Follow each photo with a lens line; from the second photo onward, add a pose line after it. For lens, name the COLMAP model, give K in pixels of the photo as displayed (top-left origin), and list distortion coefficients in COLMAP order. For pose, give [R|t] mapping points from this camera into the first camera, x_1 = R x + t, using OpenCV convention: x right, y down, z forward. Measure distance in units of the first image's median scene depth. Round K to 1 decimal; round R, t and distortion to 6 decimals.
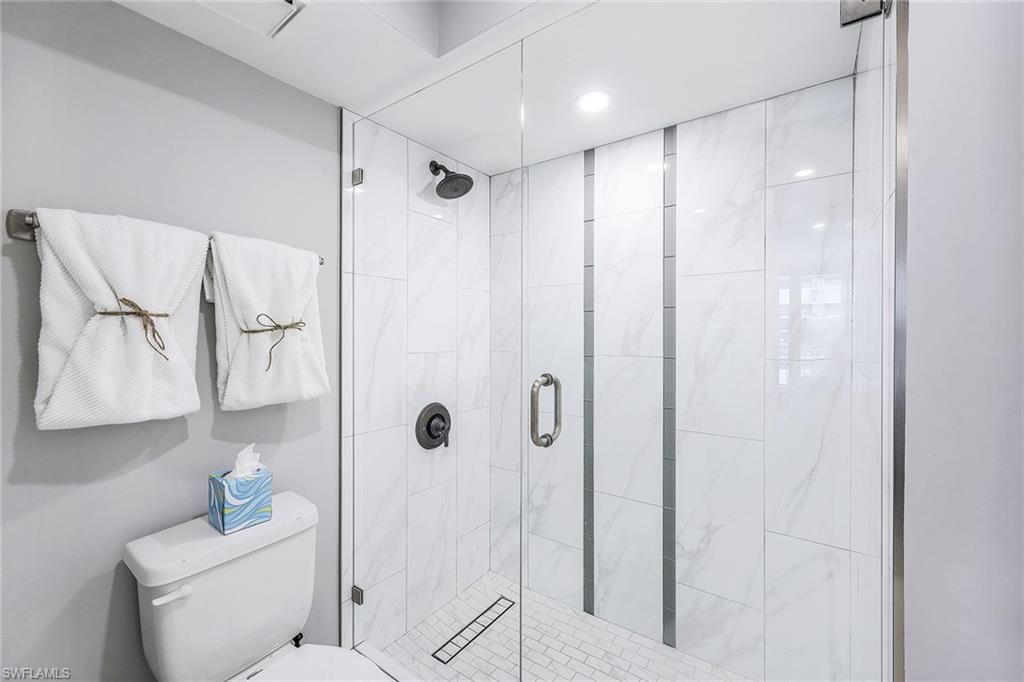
lens RADIAL K [[418.4, 0, 513.9], [0, 418.4, 340.8], [0, 0, 1]] dist [-0.001158, -0.000207]
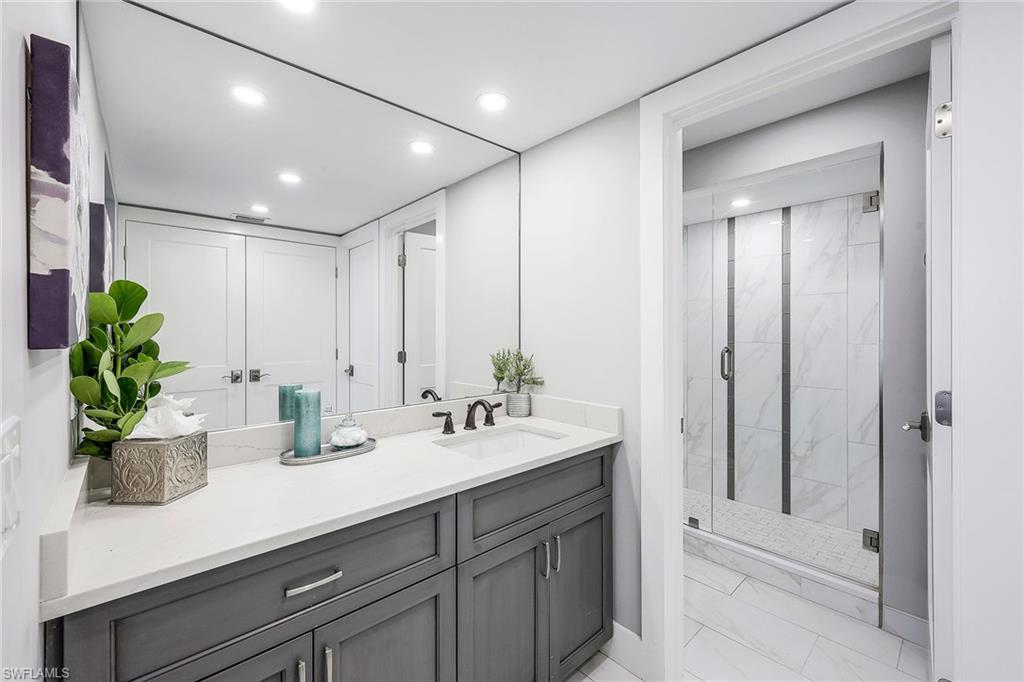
lens RADIAL K [[418.4, 0, 508.0], [0, 418.4, 337.8], [0, 0, 1]] dist [-0.001158, -0.000207]
pose [[0.976944, -0.006294, -0.213402, -0.362611], [0.008660, 0.999911, 0.010153, -0.008445], [0.213319, -0.011767, 0.976912, -0.883621]]
